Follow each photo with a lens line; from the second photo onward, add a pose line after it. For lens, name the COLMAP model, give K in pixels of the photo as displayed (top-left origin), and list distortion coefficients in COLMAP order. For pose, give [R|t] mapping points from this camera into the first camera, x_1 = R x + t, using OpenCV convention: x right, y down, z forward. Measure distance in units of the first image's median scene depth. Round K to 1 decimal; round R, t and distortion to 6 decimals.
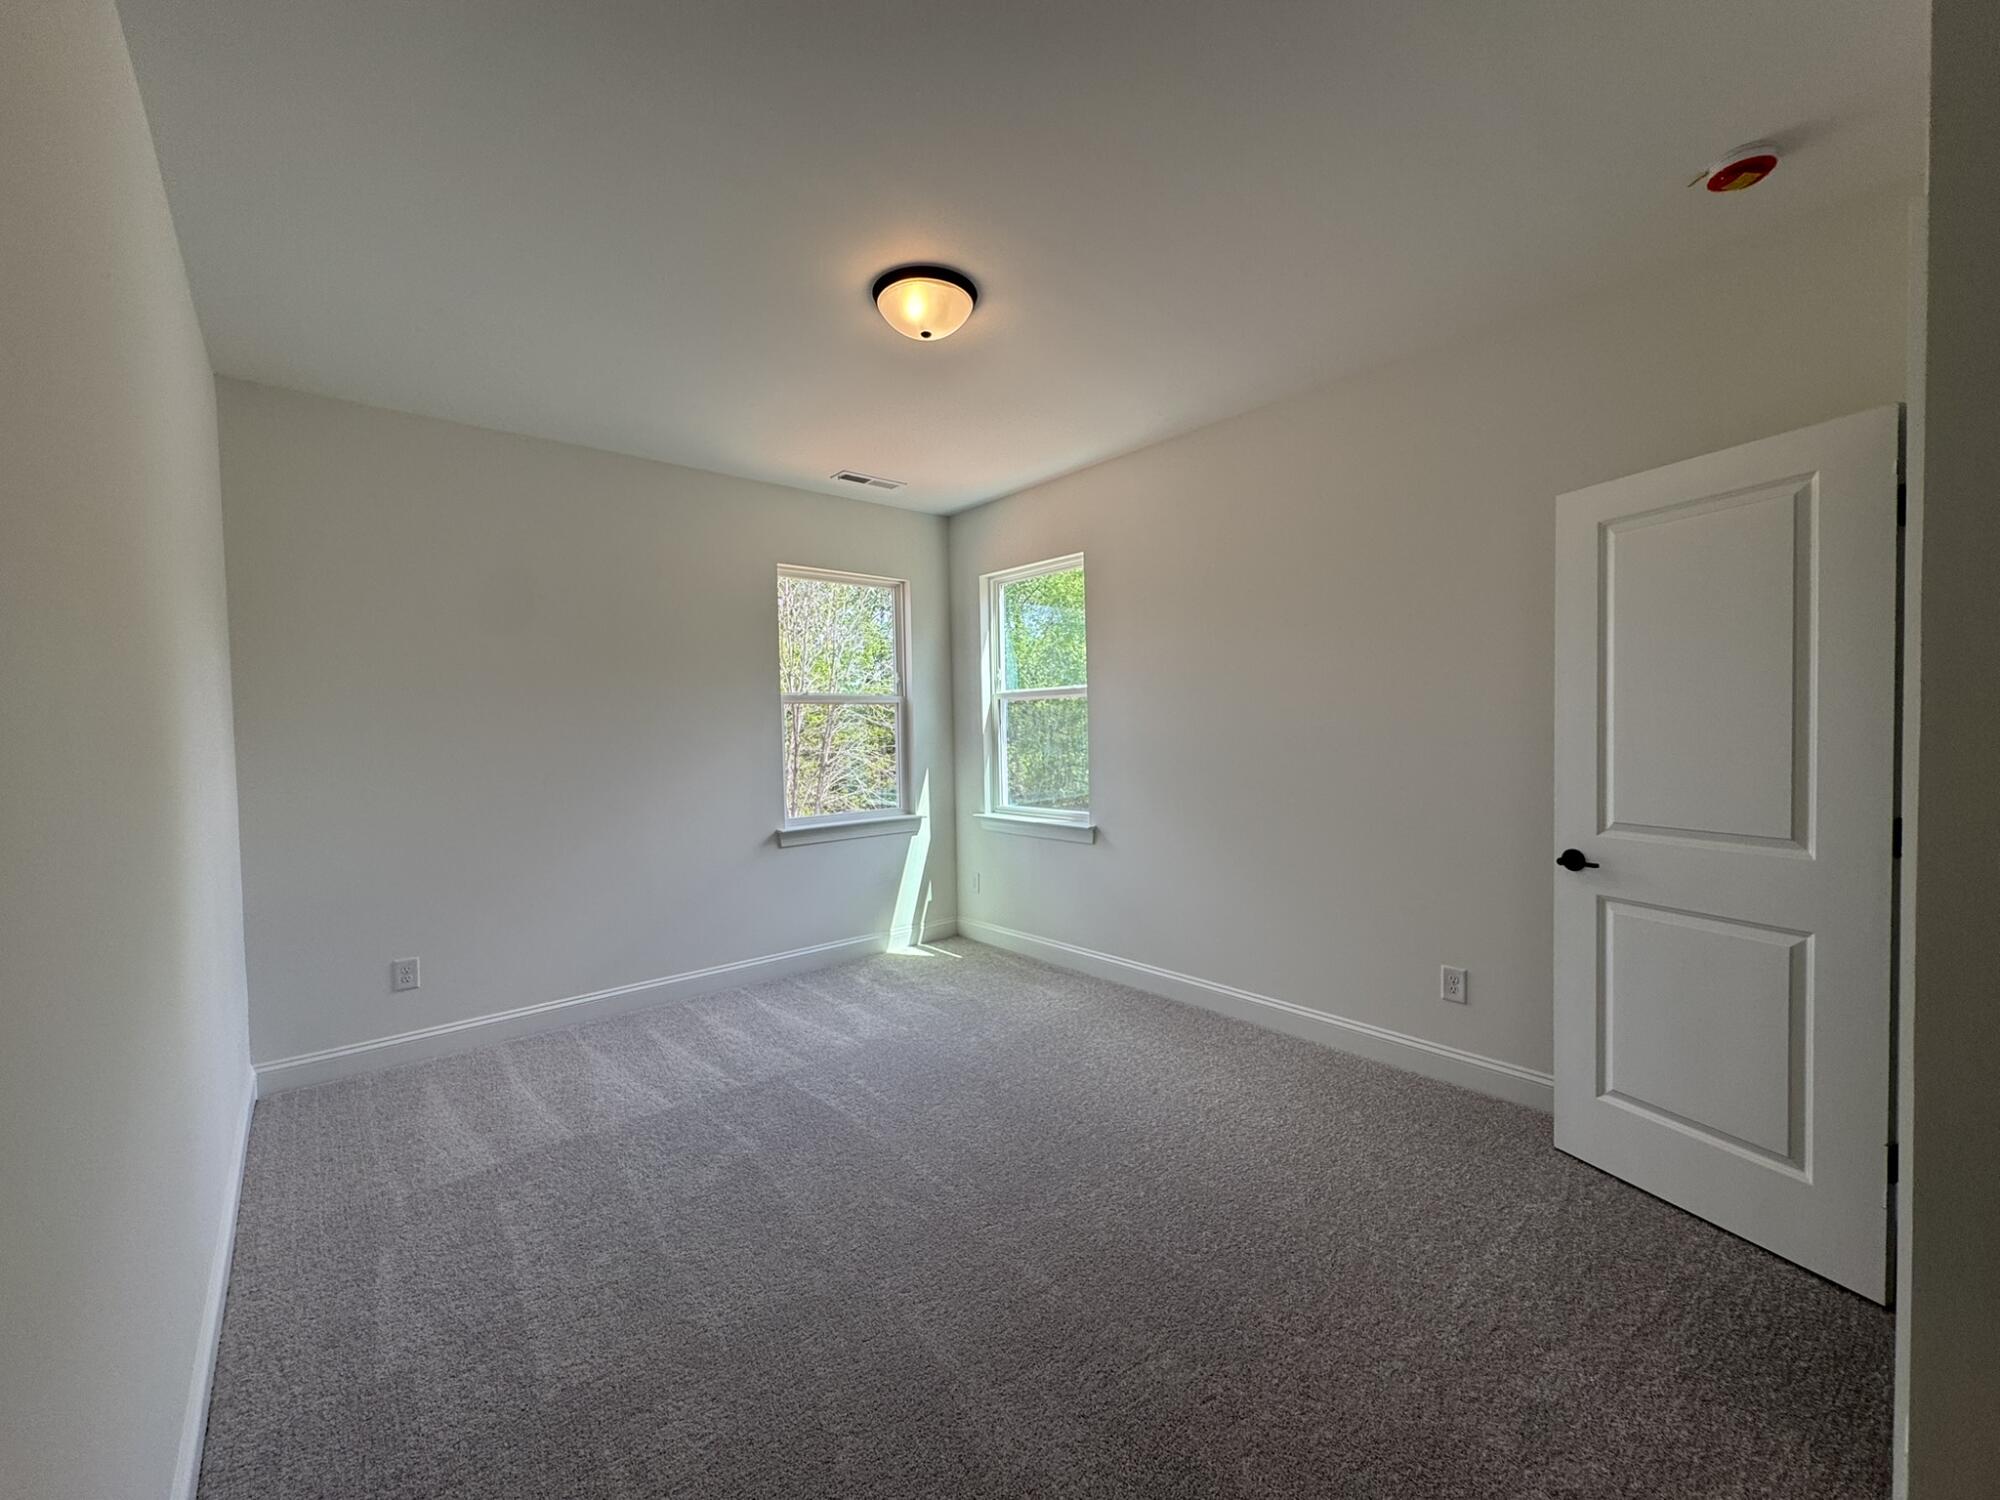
lens RADIAL K [[805.3, 0, 1002.9], [0, 805.3, 745.6], [0, 0, 1]] dist [0.003113, -0.000454]
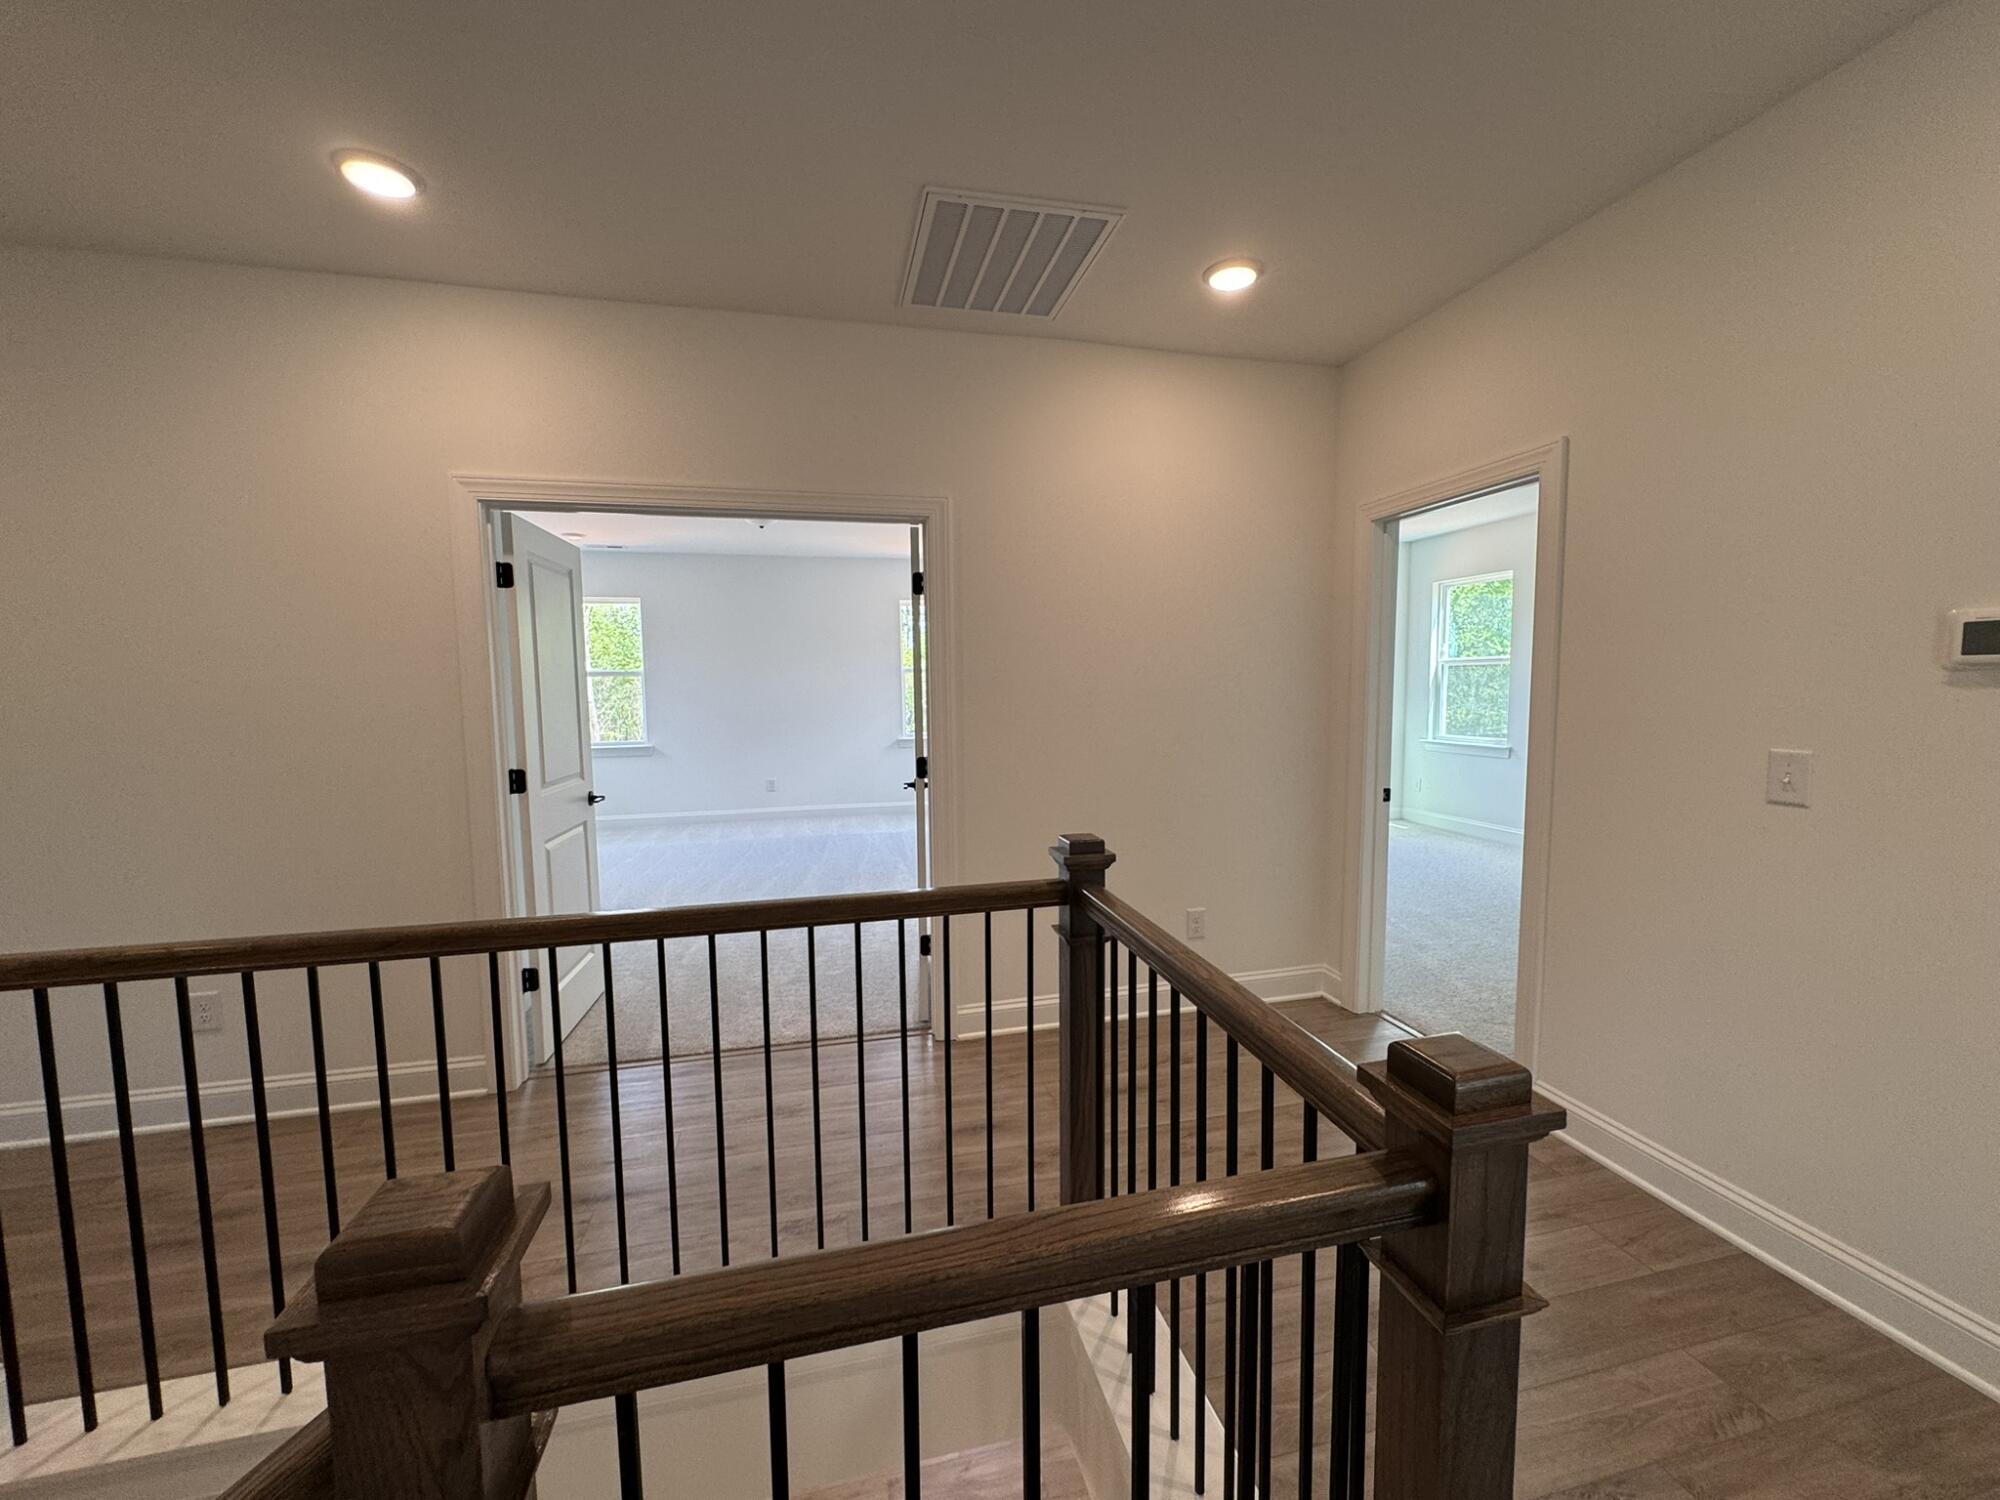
lens RADIAL K [[805.3, 0, 1008.4], [0, 805.3, 749.0], [0, 0, 1]] dist [0.003113, -0.000454]
pose [[0.893477, 0.047727, -0.446565, -0.049094], [-0.018901, 0.997452, 0.068787, 0.010557], [0.448710, -0.053019, 0.892103, -0.699763]]
